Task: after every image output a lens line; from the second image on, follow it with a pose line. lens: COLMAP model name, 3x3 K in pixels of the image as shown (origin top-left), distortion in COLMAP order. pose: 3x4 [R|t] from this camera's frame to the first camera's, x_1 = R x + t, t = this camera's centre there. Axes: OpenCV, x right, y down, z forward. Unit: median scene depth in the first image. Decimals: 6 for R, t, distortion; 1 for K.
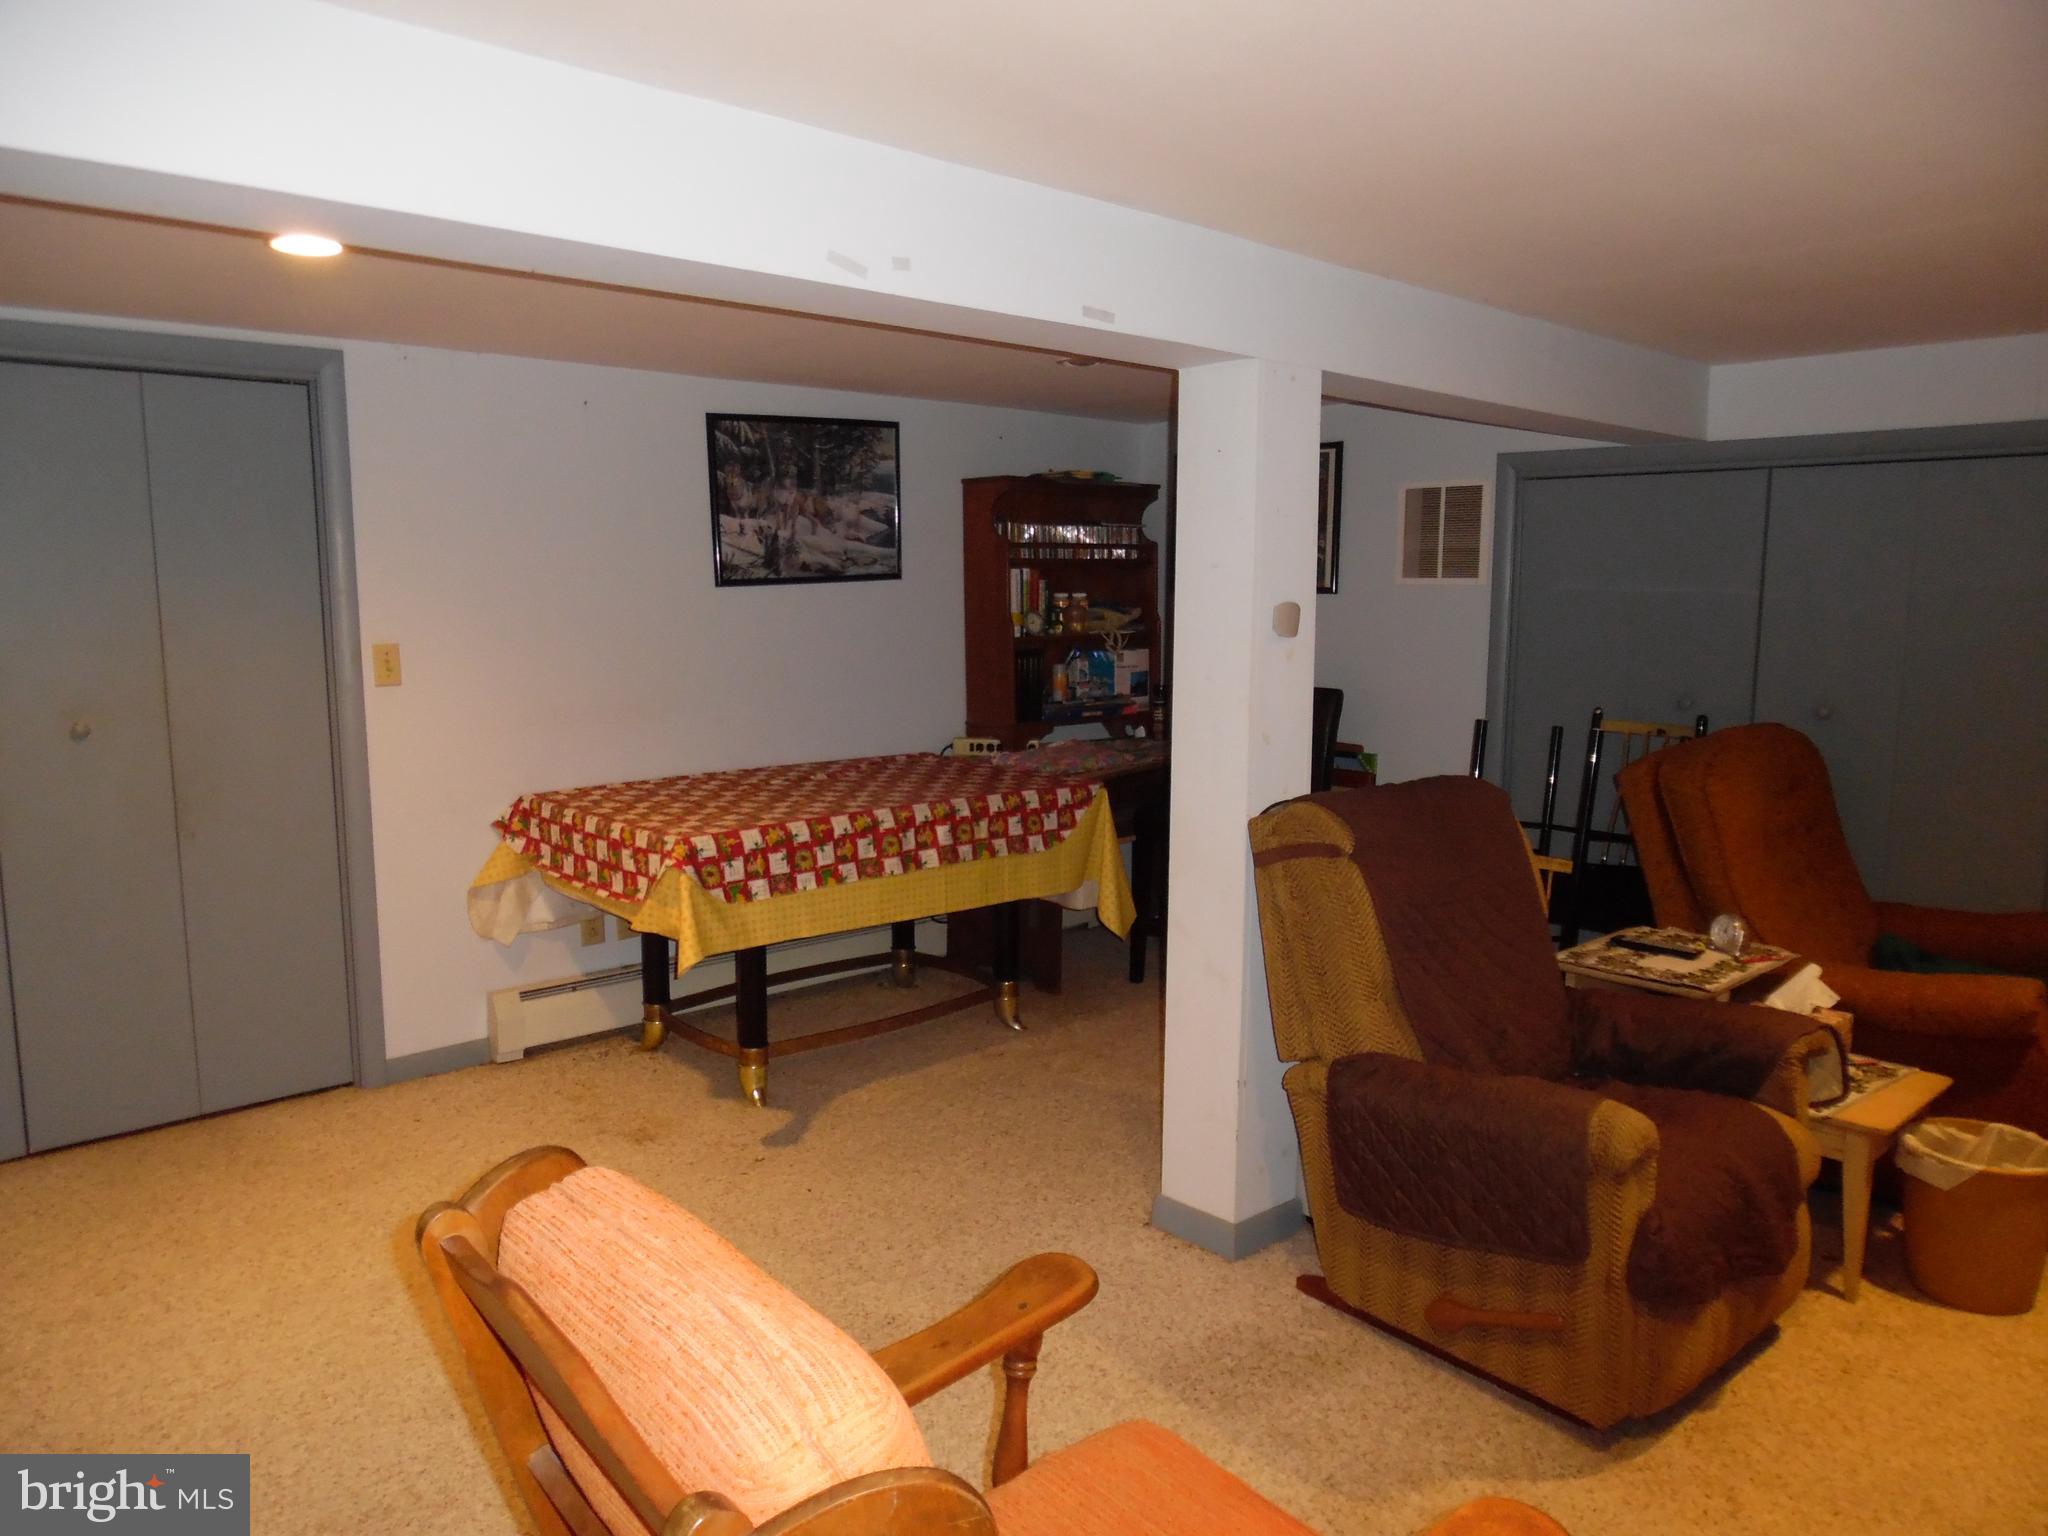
lens RADIAL K [[1430.8, 0, 1024.0], [0, 1430.8, 768.0], [0, 0, 1]] dist [-0.001063, 0.000333]
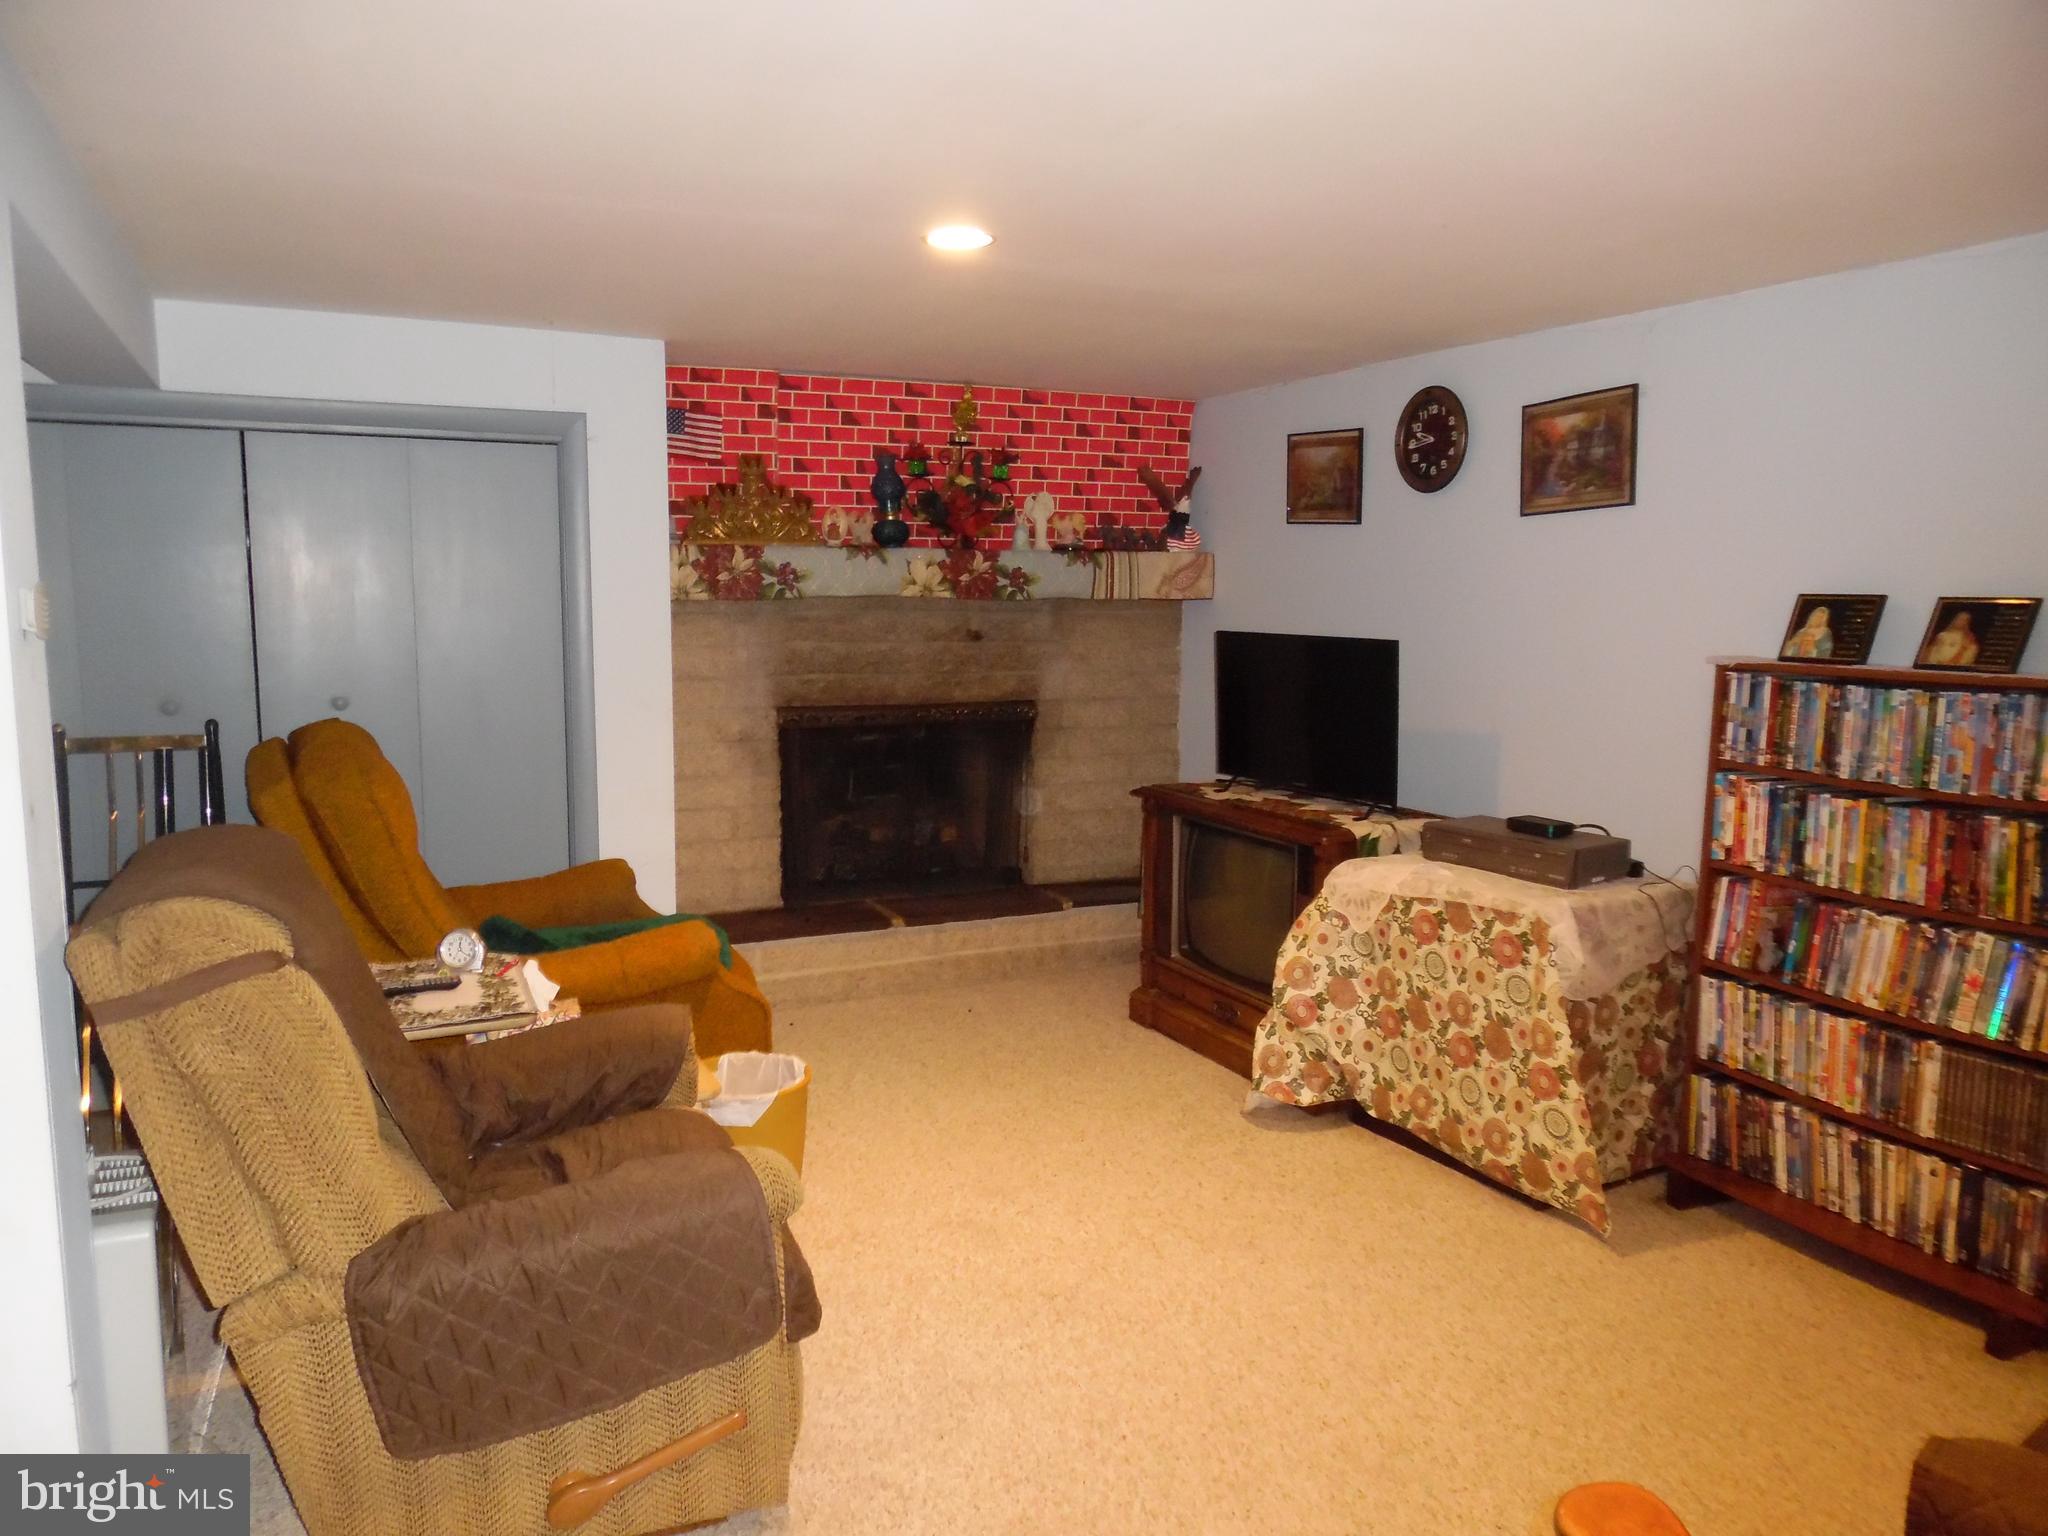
lens RADIAL K [[1448.7, 0, 1024.0], [0, 1448.7, 768.0], [0, 0, 1]] dist [-0.001017, 0.001518]
pose [[0.305597, -0.127470, 0.943590, -0.198150], [0.119921, 0.988260, 0.094666, -0.033829], [-0.944579, 0.084227, 0.317295, 0.304696]]
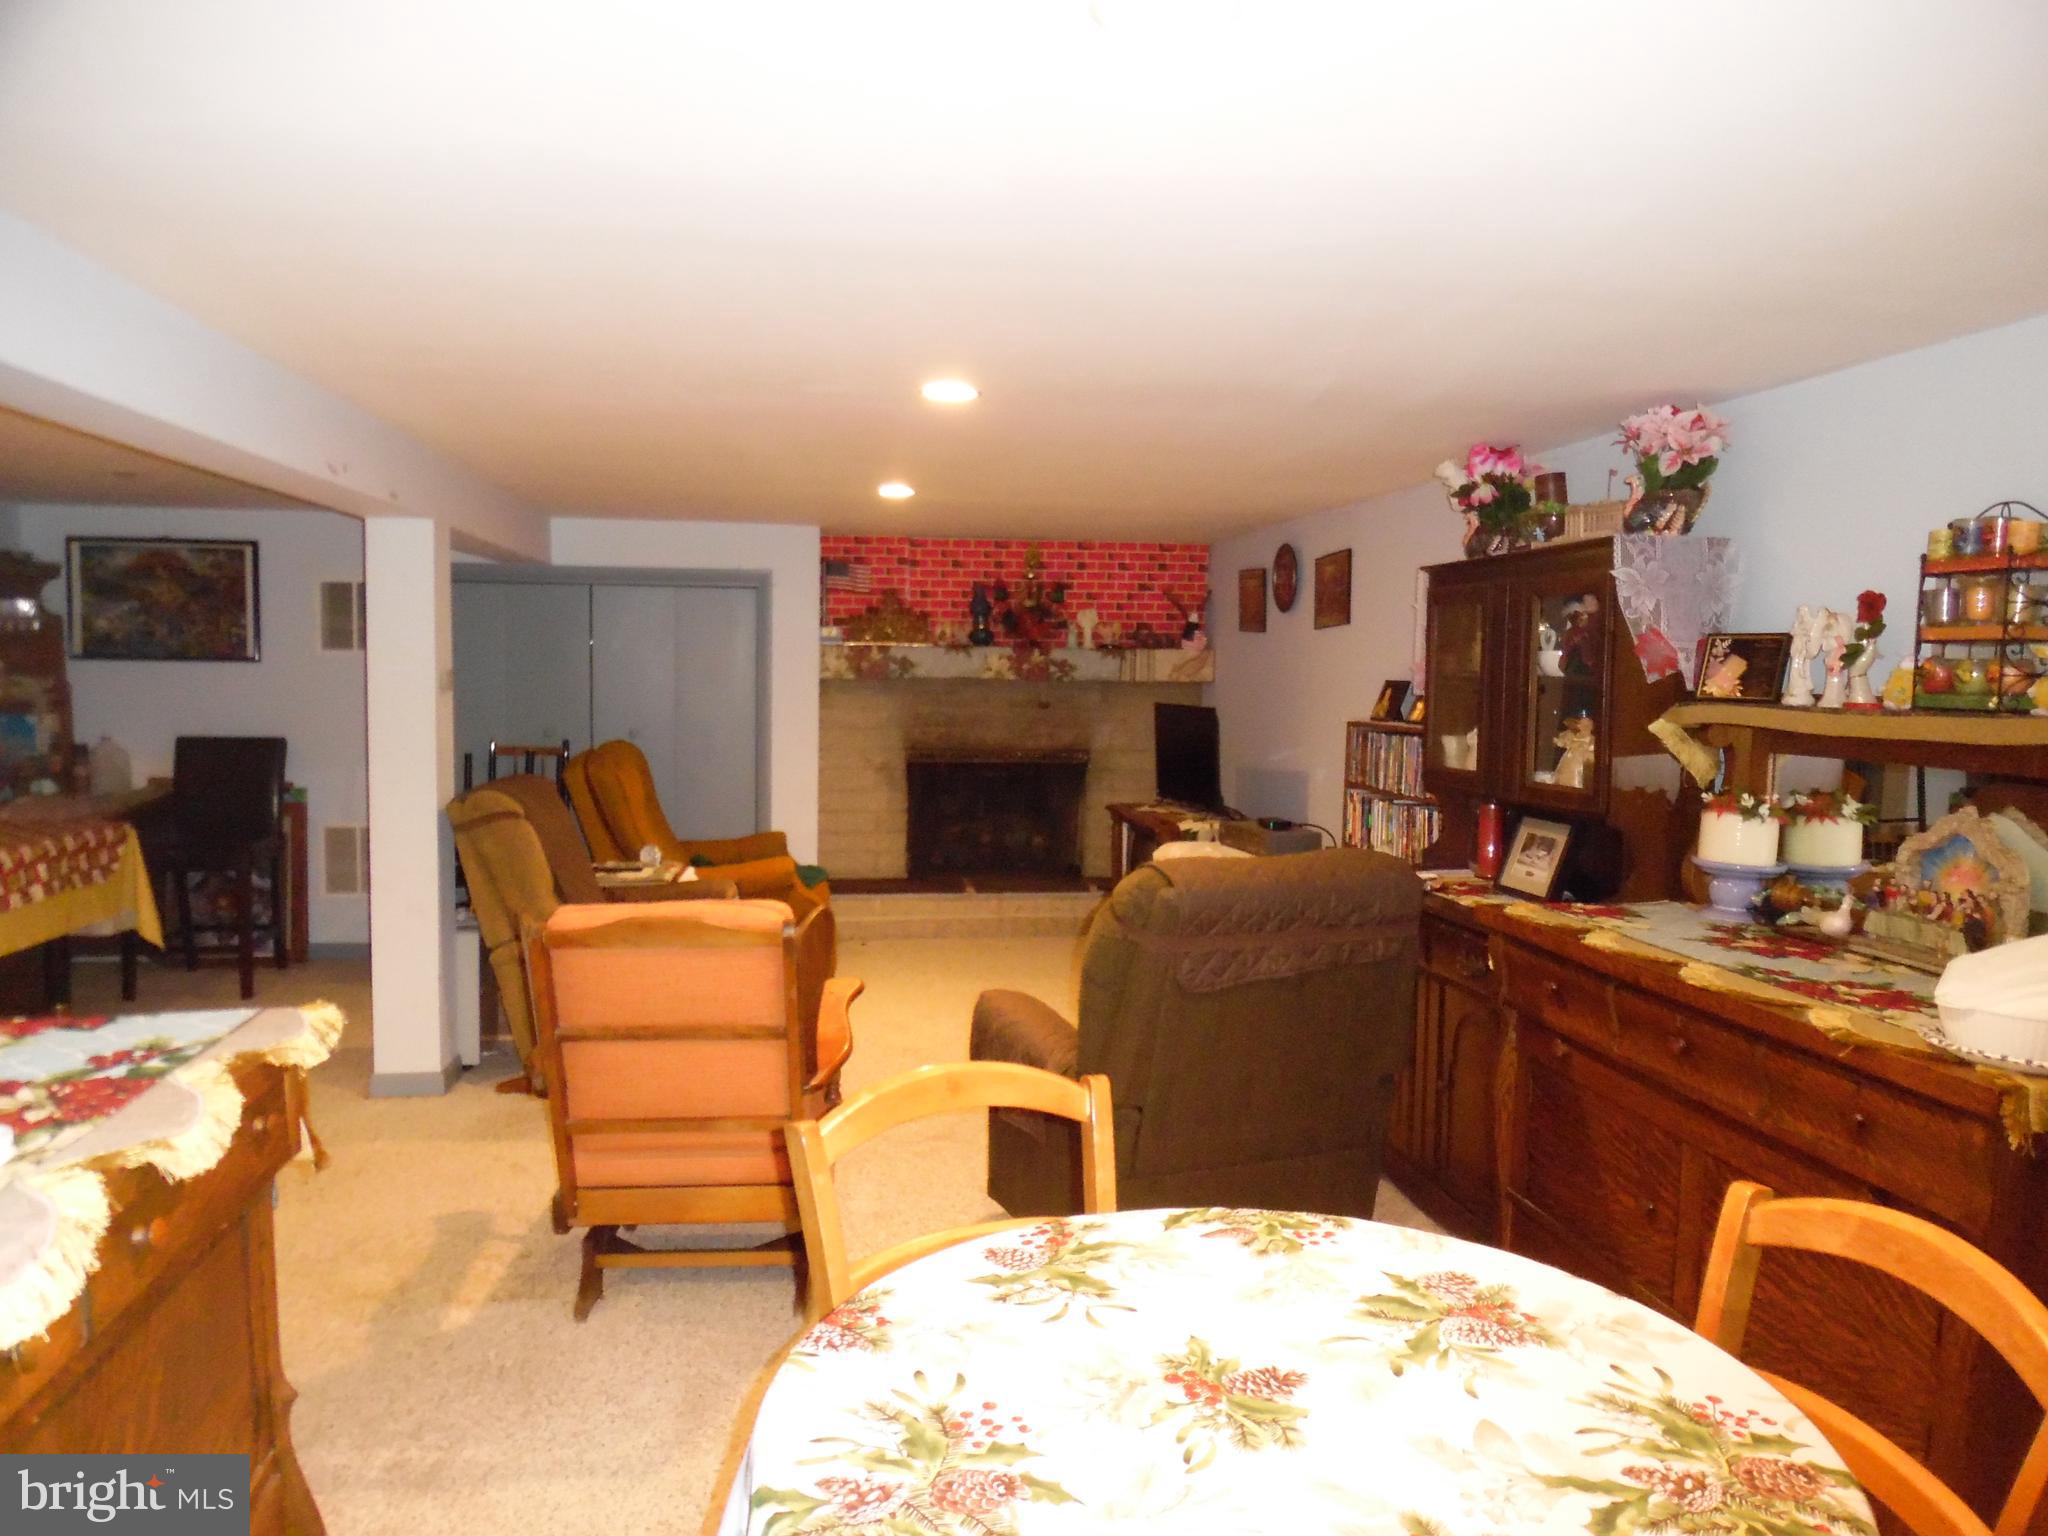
lens RADIAL K [[1430.8, 0, 1024.0], [0, 1430.8, 768.0], [0, 0, 1]] dist [-0.001063, 0.000333]
pose [[0.569119, -0.061612, 0.819944, -0.552175], [0.099262, 0.995044, 0.005872, 0.035901], [-0.816242, 0.078048, 0.572414, -0.308861]]
